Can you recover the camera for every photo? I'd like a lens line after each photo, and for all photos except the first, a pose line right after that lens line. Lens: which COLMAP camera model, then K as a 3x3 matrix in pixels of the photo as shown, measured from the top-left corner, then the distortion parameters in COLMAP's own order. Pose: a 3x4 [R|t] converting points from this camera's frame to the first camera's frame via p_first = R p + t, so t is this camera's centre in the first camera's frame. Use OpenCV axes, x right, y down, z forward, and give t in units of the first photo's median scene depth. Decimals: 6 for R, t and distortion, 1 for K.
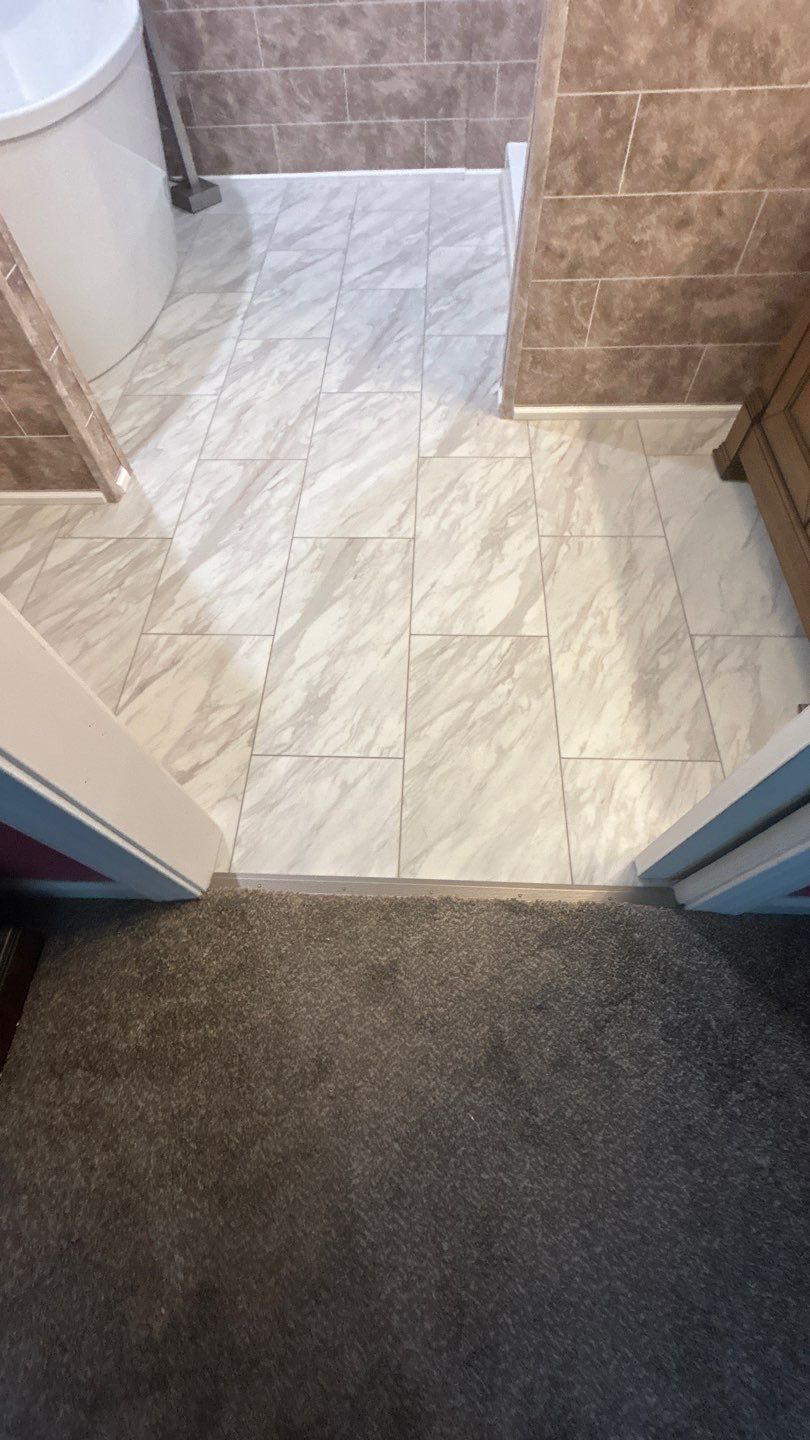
lens RADIAL K [[581.9, 0, 406.6], [0, 581.9, 721.8], [0, 0, 1]] dist [-0.000445, -0.000714]
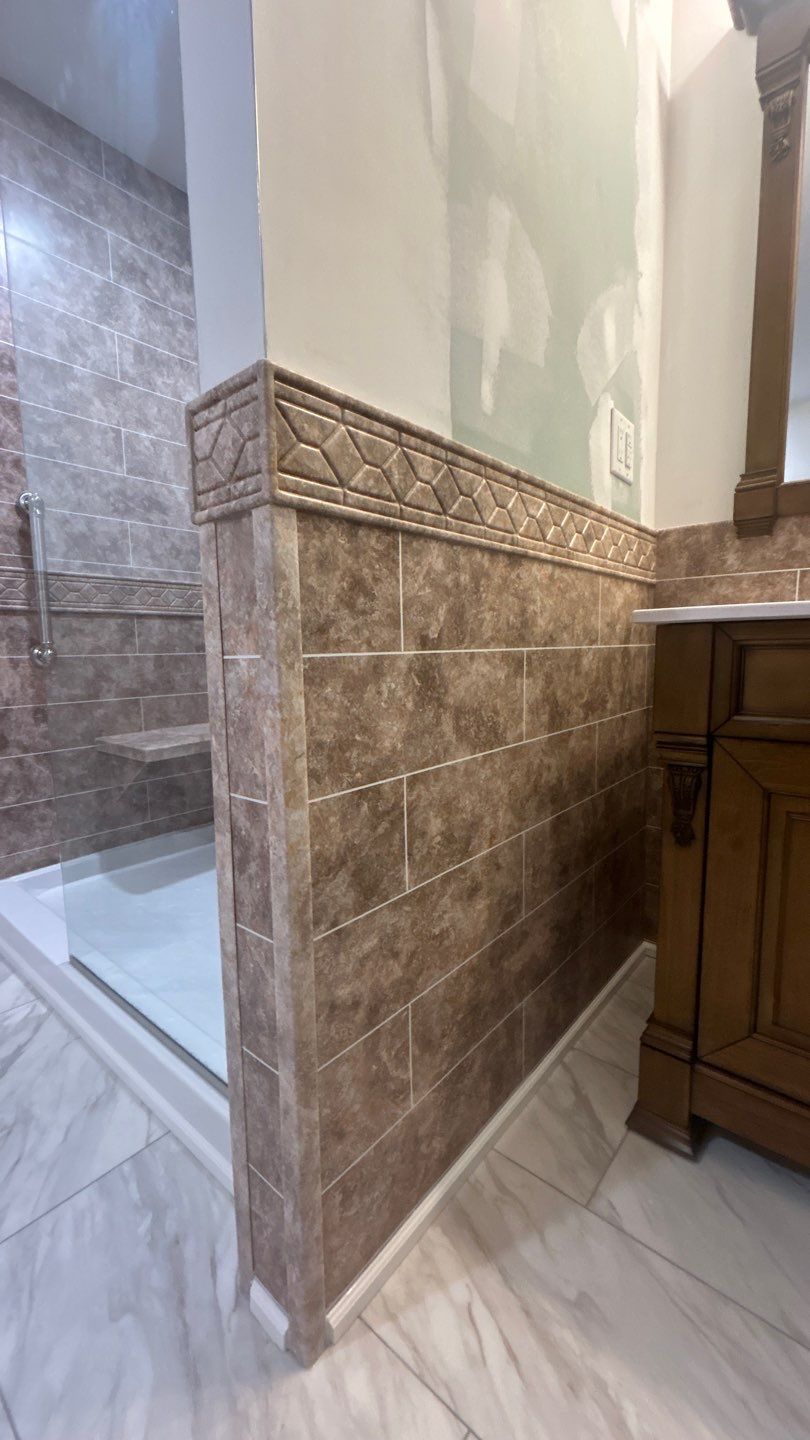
lens RADIAL K [[583.5, 0, 403.2], [0, 583.5, 720.3], [0, 0, 1]] dist [-0.001866, -0.000006]
pose [[0.615358, -0.072867, 0.784872, -0.084343], [0.685180, 0.541712, -0.486905, -0.575580], [-0.389695, 0.837400, 0.383274, 0.501264]]
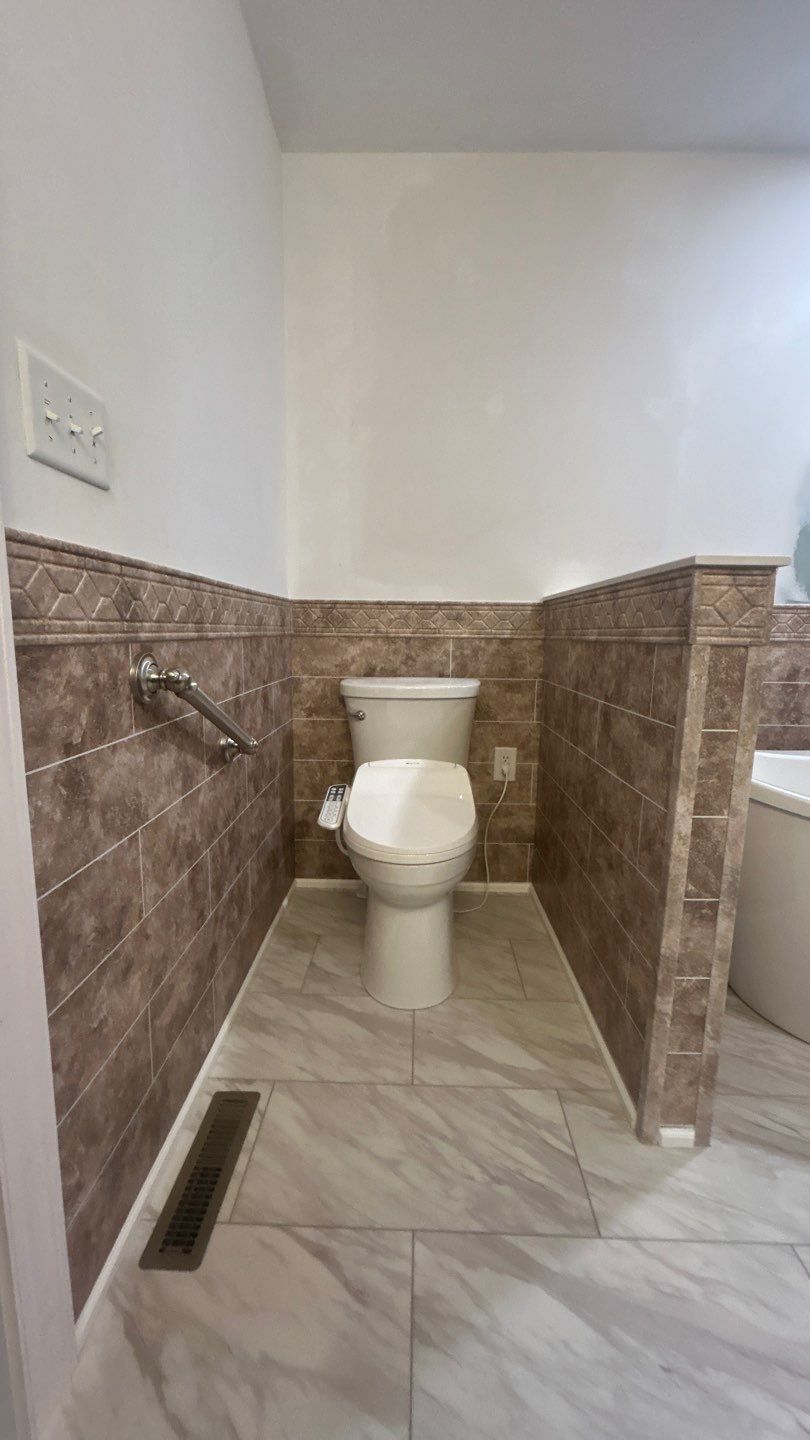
lens RADIAL K [[576.3, 0, 407.1], [0, 576.3, 719.8], [0, 0, 1]] dist [-0.000588, -0.000513]
pose [[0.015005, 0.183307, -0.982941, 0.108899], [-0.879513, 0.470049, 0.074232, -0.432049], [0.475638, 0.863396, 0.168274, 0.295598]]
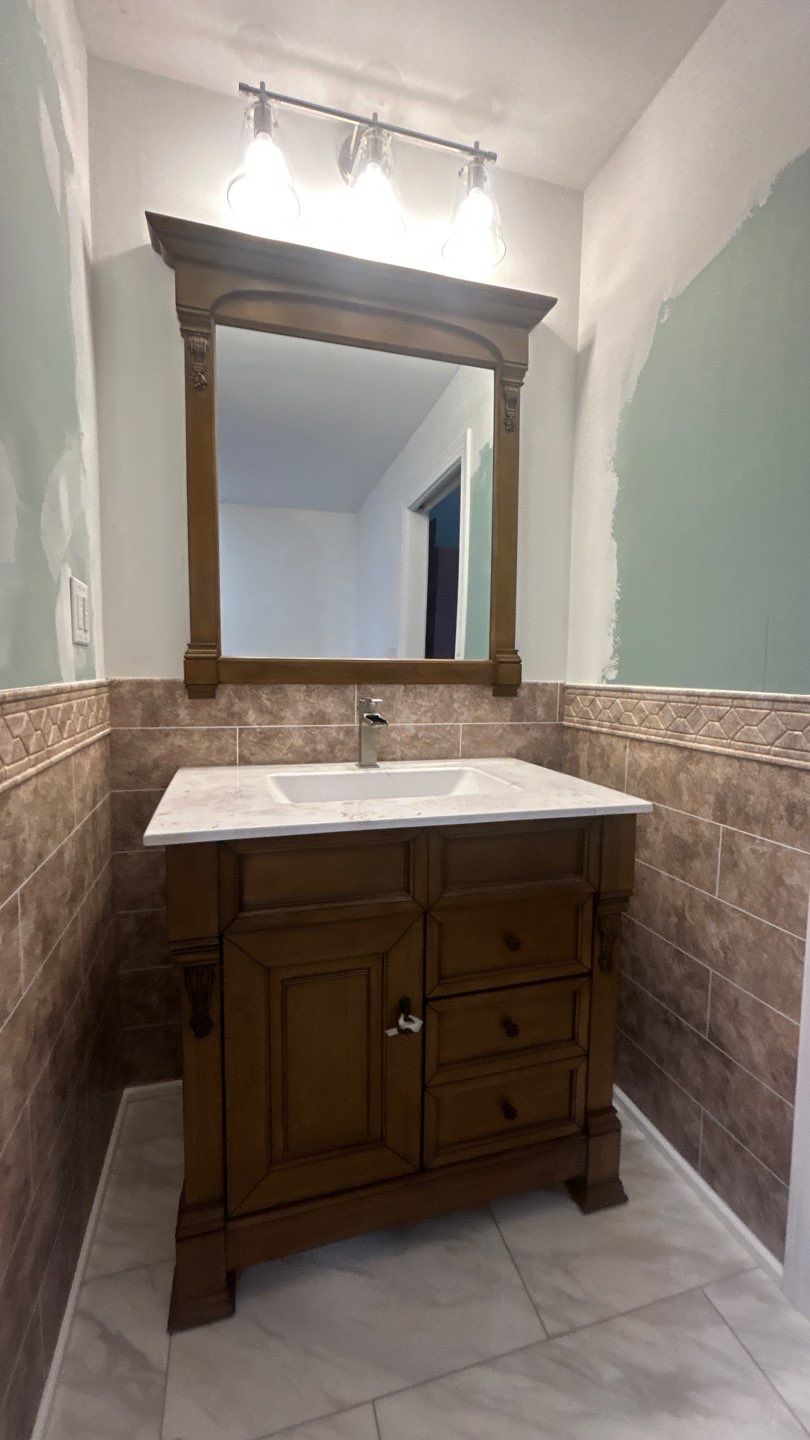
lens RADIAL K [[581.6, 0, 408.4], [0, 581.6, 719.4], [0, 0, 1]] dist [-0.000601, -0.000155]
pose [[-0.317926, -0.051428, 0.946720, -0.111201], [0.827150, 0.473001, 0.303467, -0.771386], [-0.463406, 0.879560, -0.107841, 0.382888]]
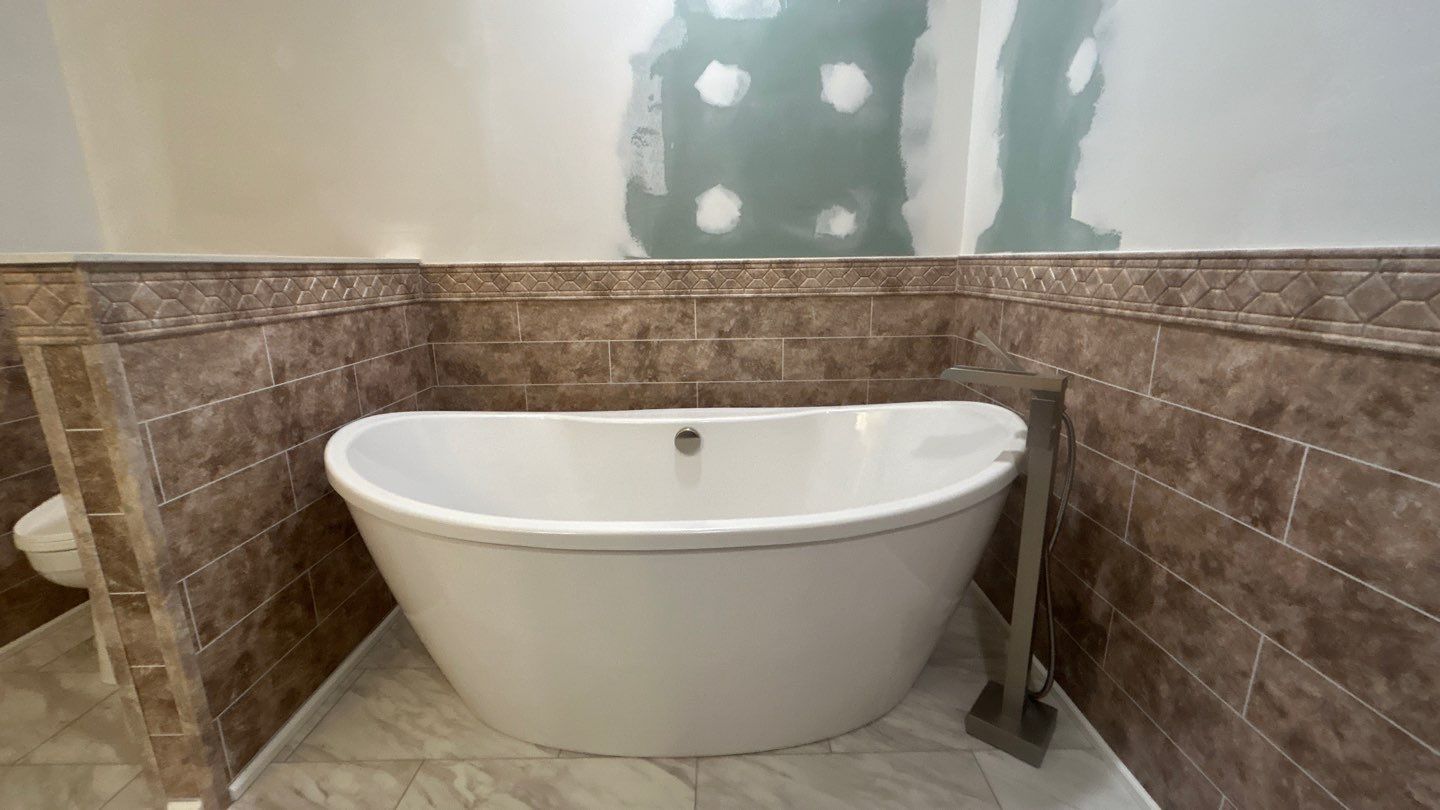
lens RADIAL K [[579.8, 0, 719.0], [0, 579.8, 403.3], [0, 0, 1]] dist [0.001564, 0.000122]
pose [[0.043523, 0.265749, -0.963059, 0.122677], [-0.866110, 0.490506, 0.096210, -1.375497], [0.497954, 0.829928, 0.251516, 0.747303]]
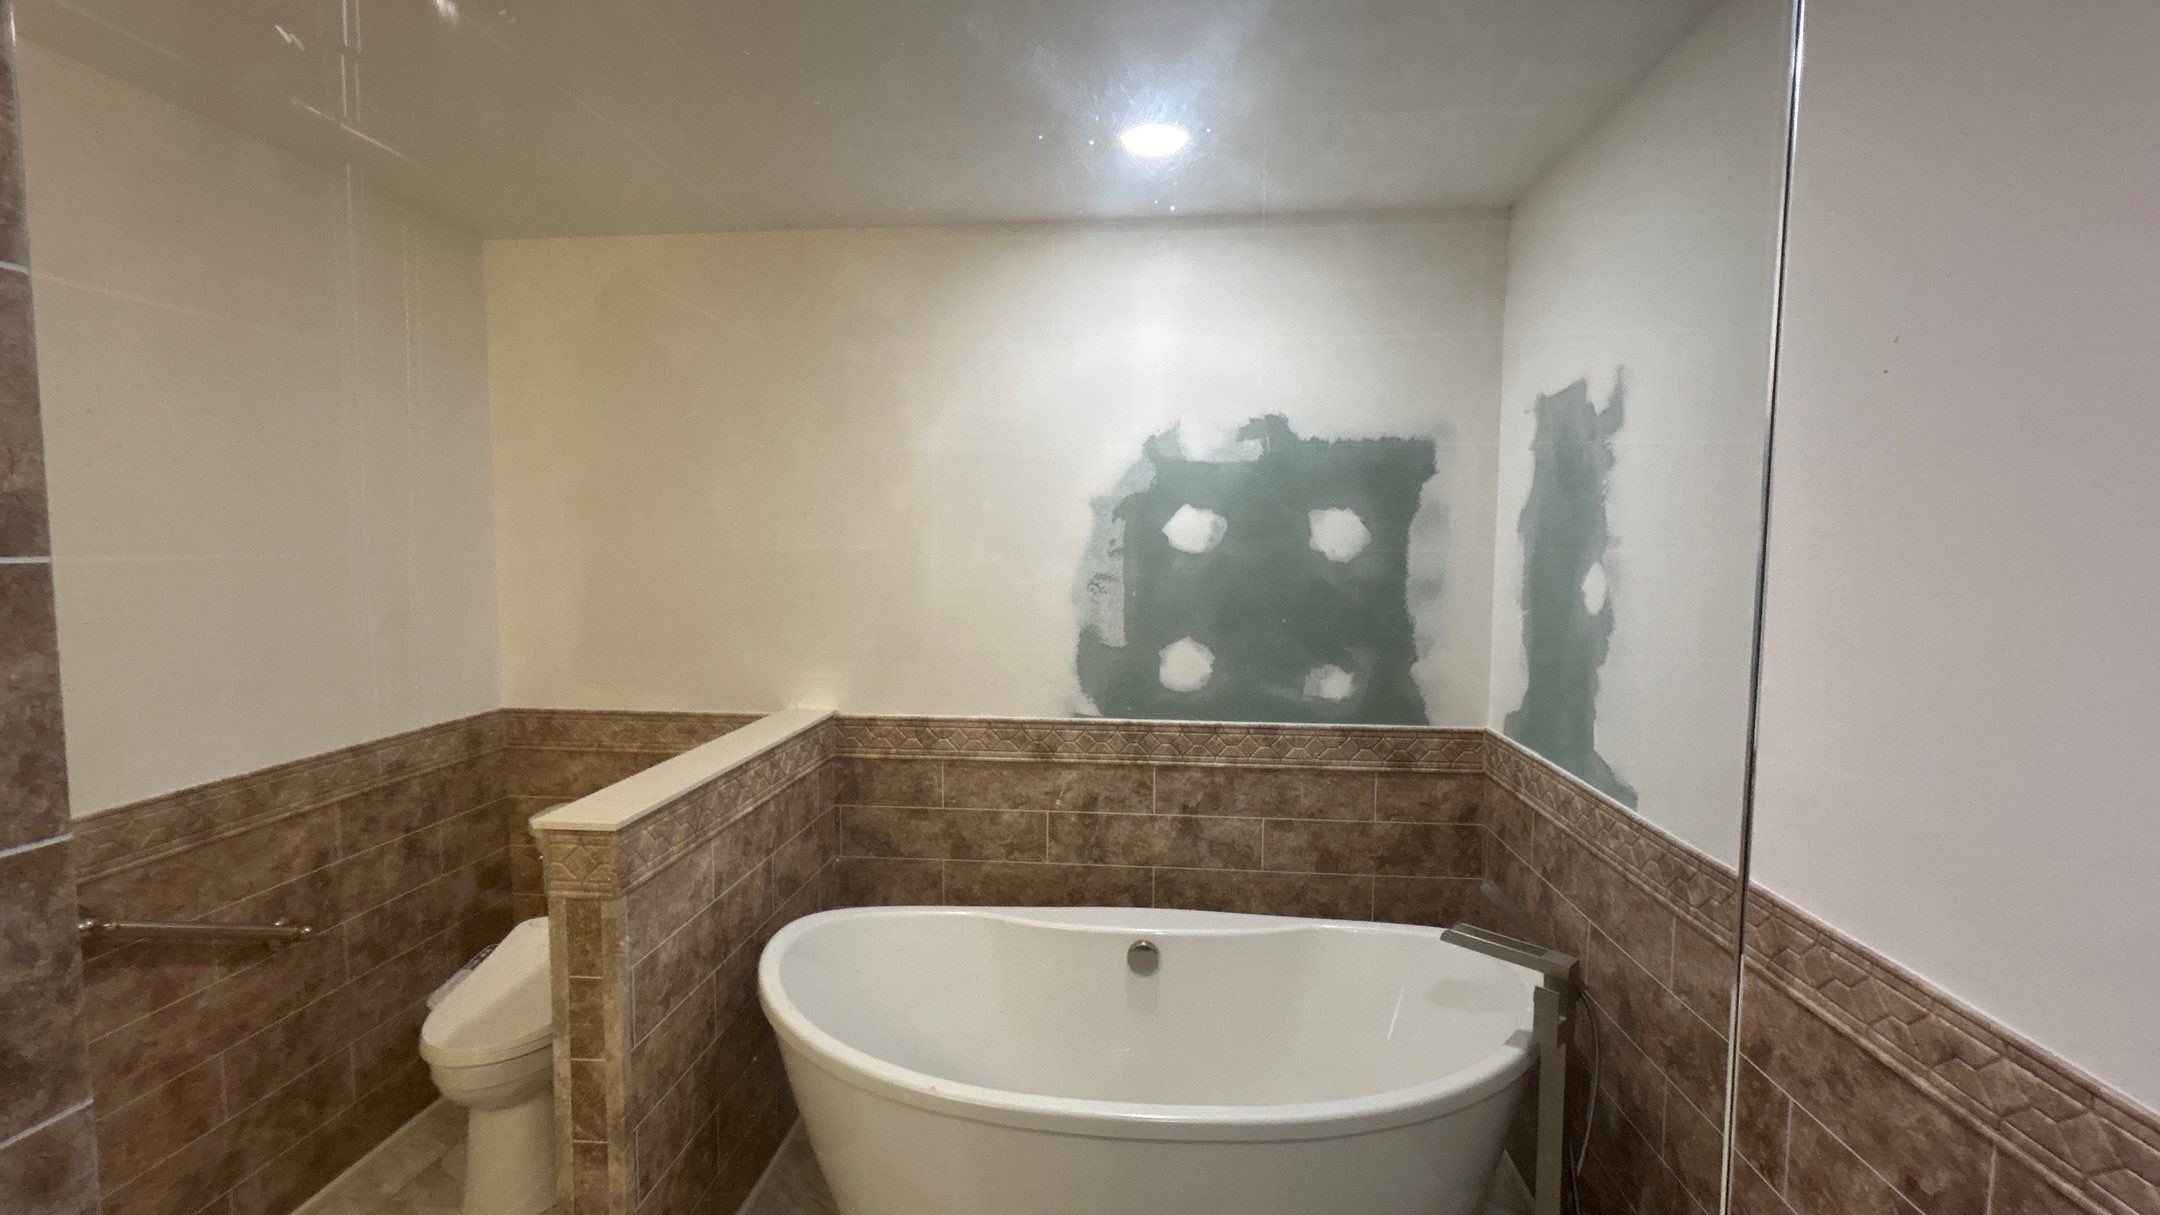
lens RADIAL K [[917.3, 0, 1078.7], [0, 917.3, 612.7], [0, 0, 1]] dist [-0.000197, -0.000848]
pose [[-0.055539, 0.108144, -0.992583, 0.467139], [-0.872696, 0.477729, 0.100880, -1.504674], [0.485095, 0.871825, 0.067844, 0.417566]]
